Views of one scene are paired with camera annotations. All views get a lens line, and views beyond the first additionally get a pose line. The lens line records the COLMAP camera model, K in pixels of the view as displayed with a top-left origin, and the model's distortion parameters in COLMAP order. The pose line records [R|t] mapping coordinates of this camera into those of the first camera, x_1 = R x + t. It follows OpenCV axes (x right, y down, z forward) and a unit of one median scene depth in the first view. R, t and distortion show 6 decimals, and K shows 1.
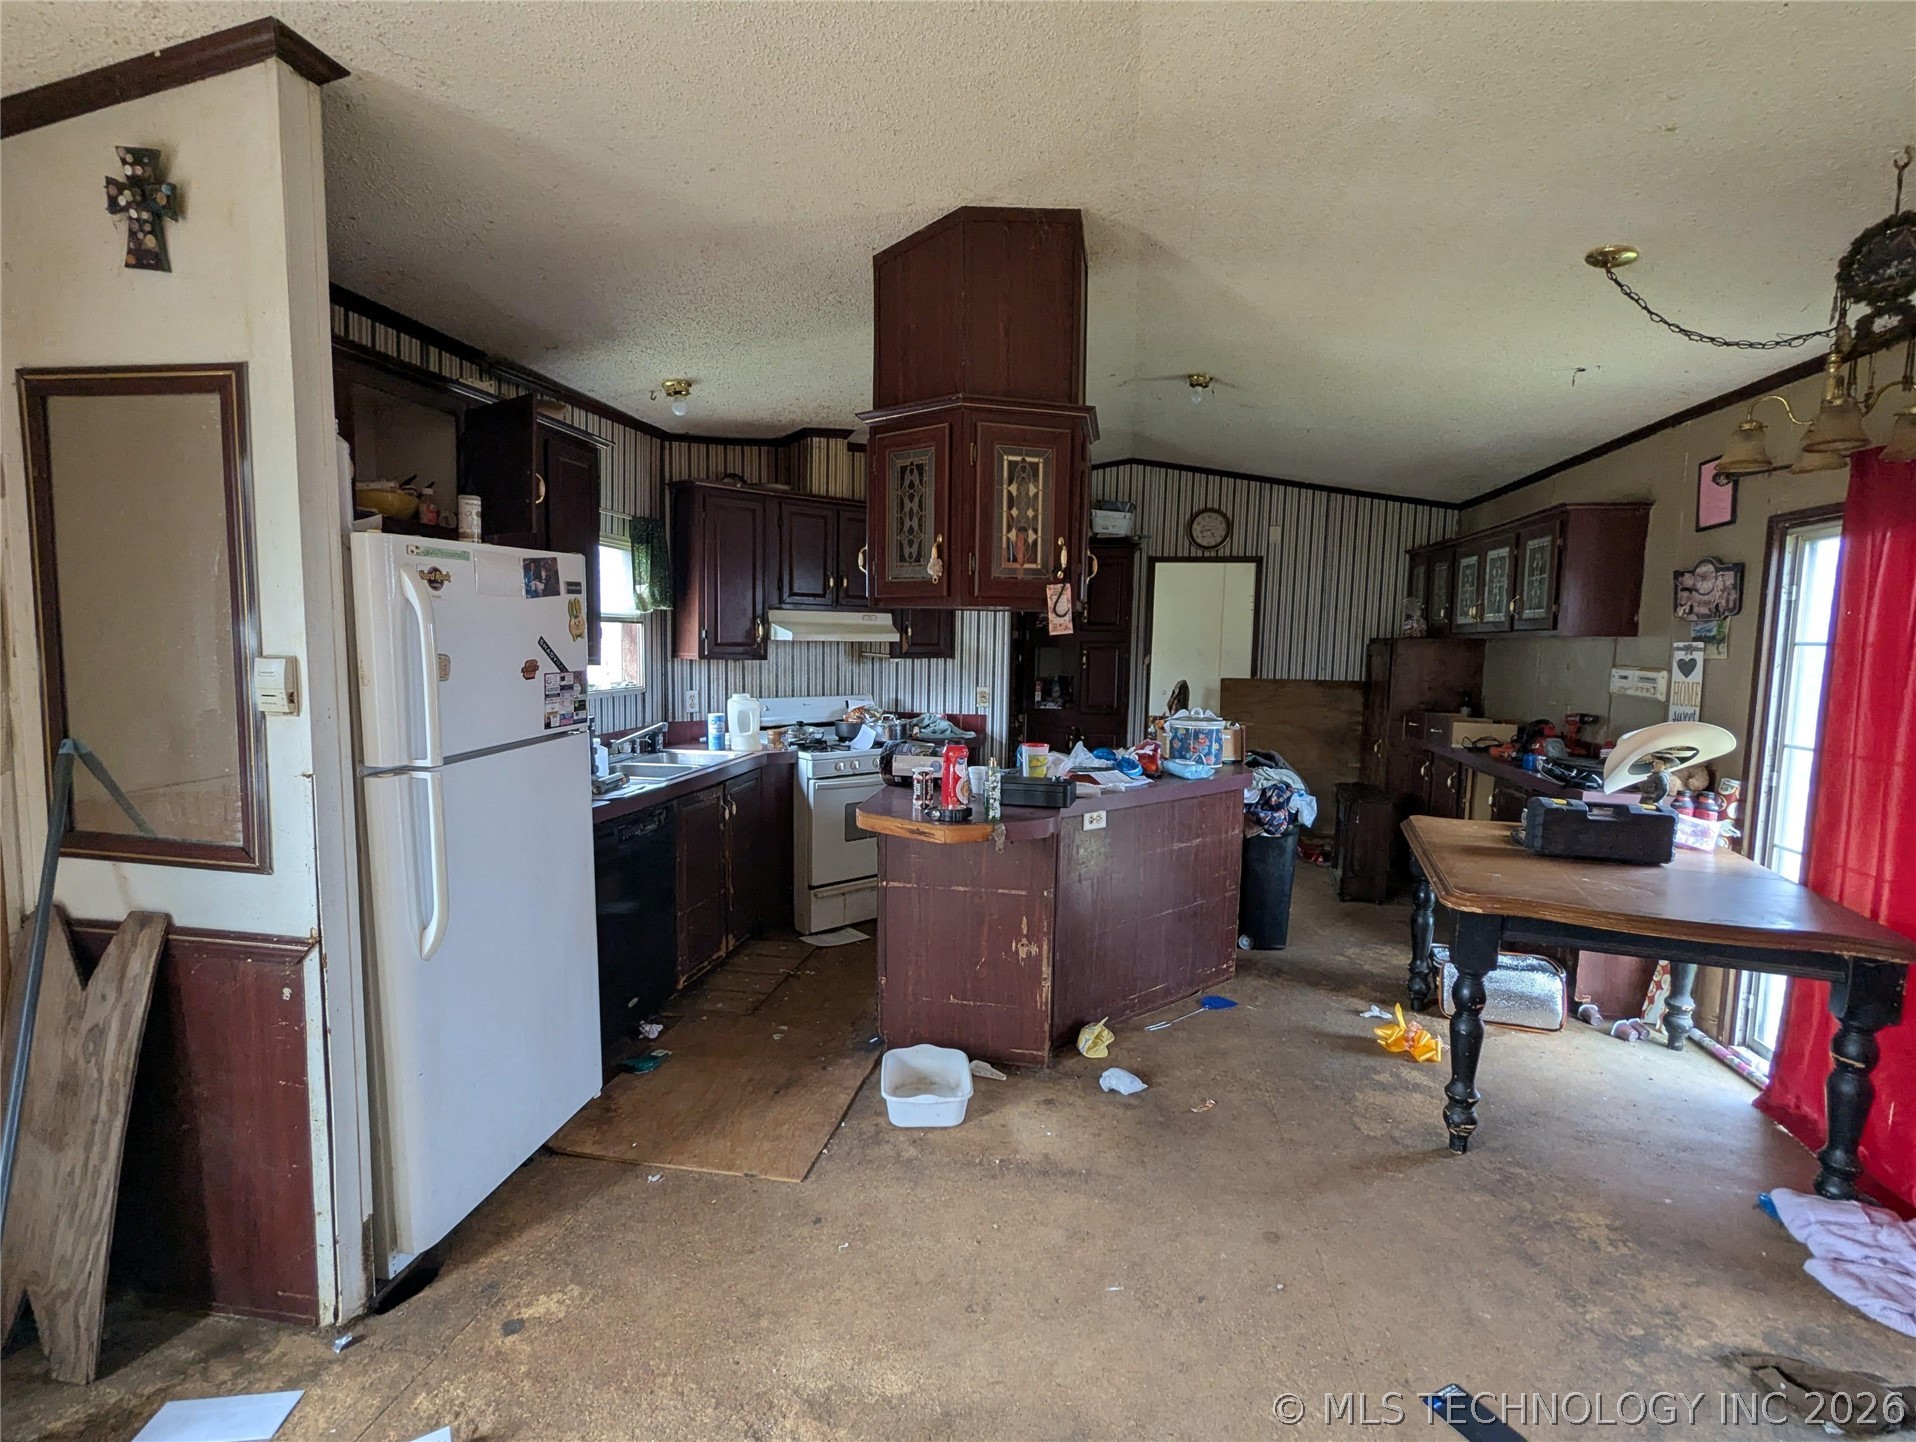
lens RADIAL K [[910.8, 0, 959.9], [0, 910.8, 719.7], [0, 0, 1]] dist [0.002496, 0.000247]
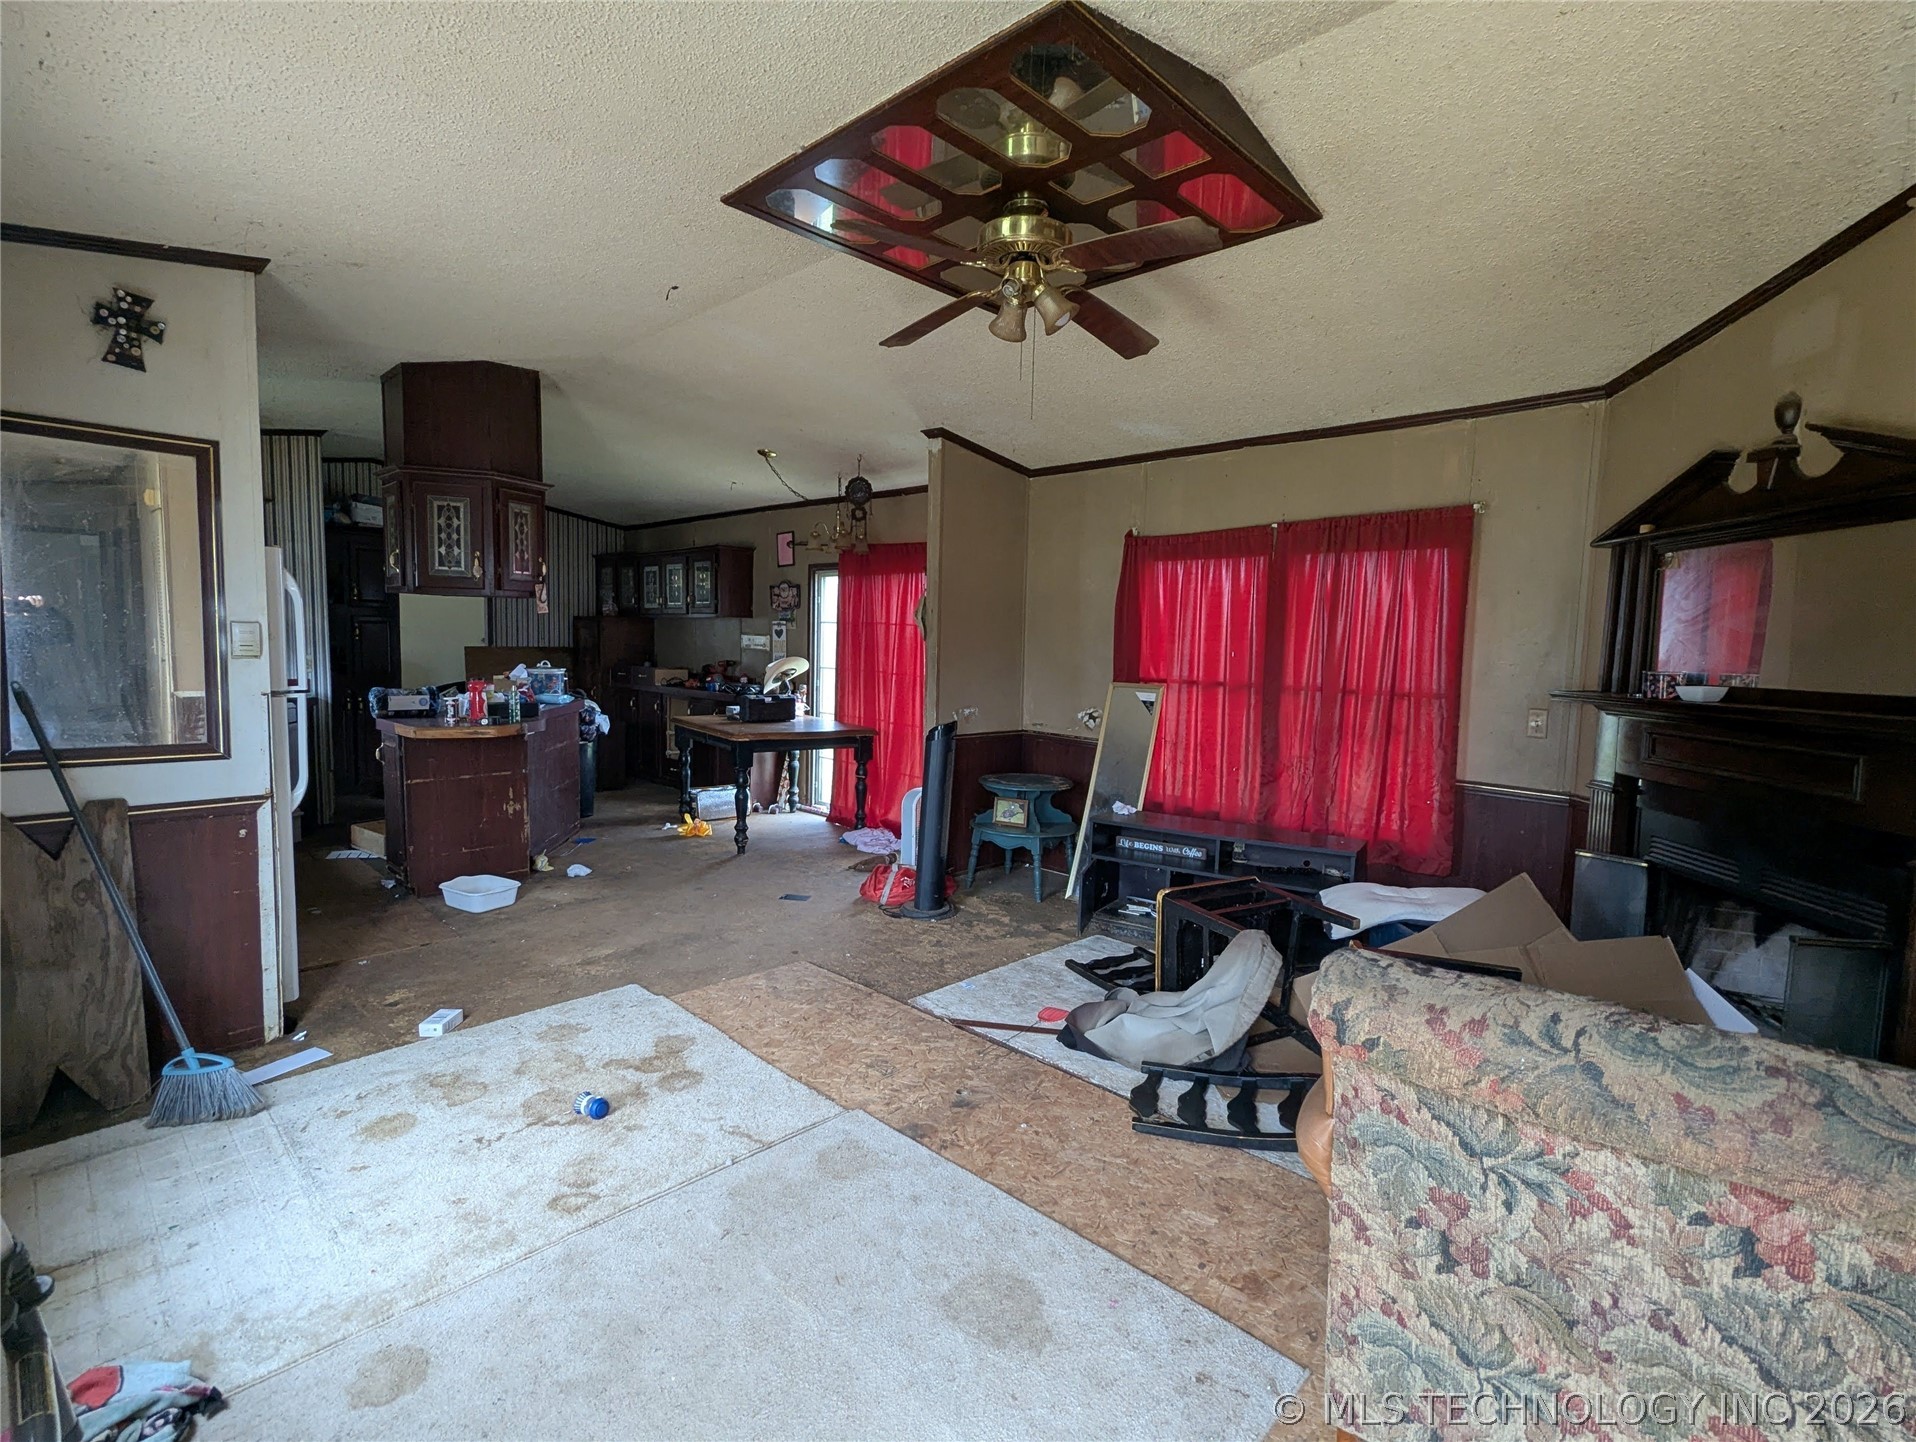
lens RADIAL K [[910.8, 0, 960.0], [0, 910.8, 718.9], [0, 0, 1]] dist [0.002496, 0.000247]
pose [[0.557668, -0.080370, 0.826164, -0.823002], [0.060851, 0.996582, 0.055873, 0.053852], [-0.827831, 0.019115, 0.560652, -0.578480]]
